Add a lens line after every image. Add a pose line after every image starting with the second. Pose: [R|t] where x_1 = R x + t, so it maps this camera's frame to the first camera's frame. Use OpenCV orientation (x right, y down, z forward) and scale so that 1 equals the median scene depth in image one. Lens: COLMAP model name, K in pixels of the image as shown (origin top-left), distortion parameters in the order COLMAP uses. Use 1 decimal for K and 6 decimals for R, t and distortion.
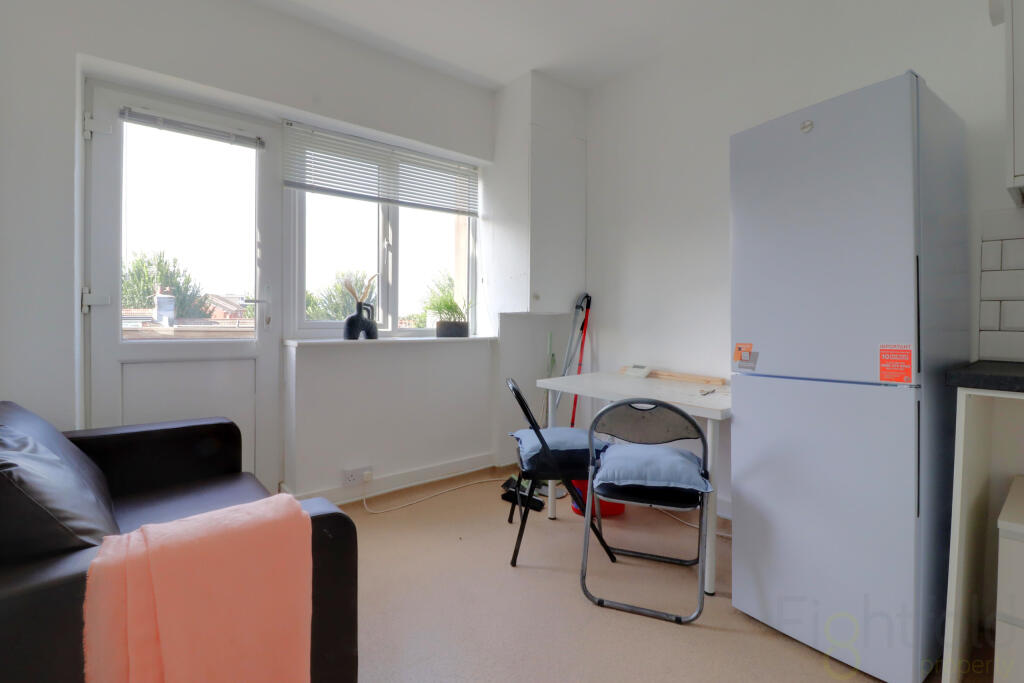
lens RADIAL K [[482.3, 0, 512.0], [0, 482.3, 341.5], [0, 0, 1]] dist [-0.044126, -0.000259]
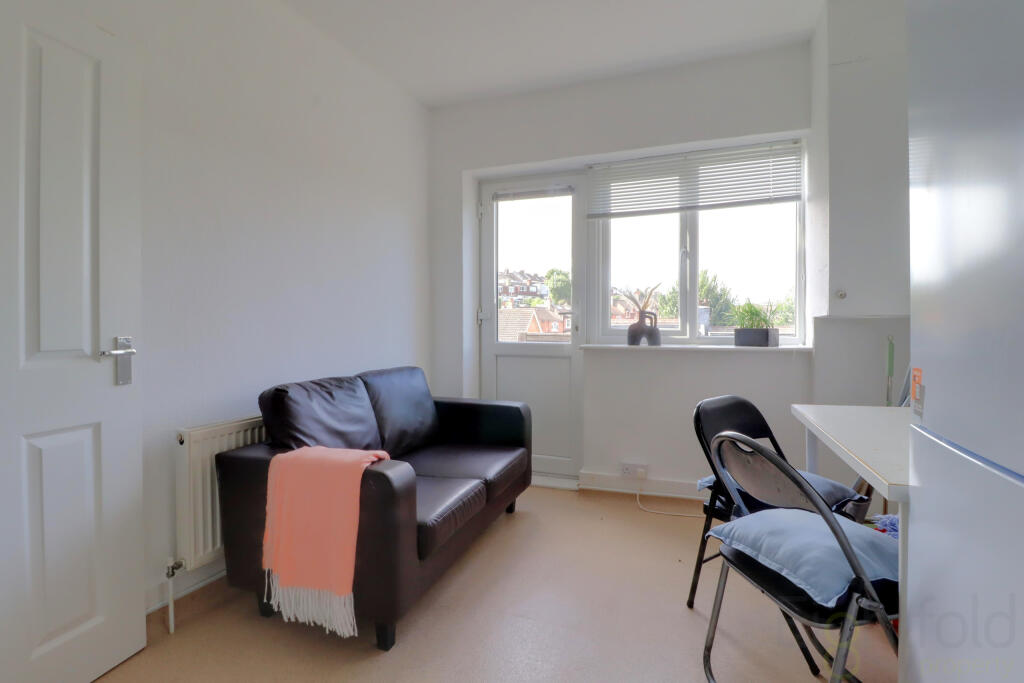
lens RADIAL K [[482.3, 0, 512.0], [0, 482.3, 341.5], [0, 0, 1]] dist [-0.044126, -0.000259]
pose [[0.456652, 0.018095, -0.889462, 0.502203], [-0.032736, 0.999458, 0.003526, -0.007485], [0.889043, 0.027507, 0.456996, 0.244341]]
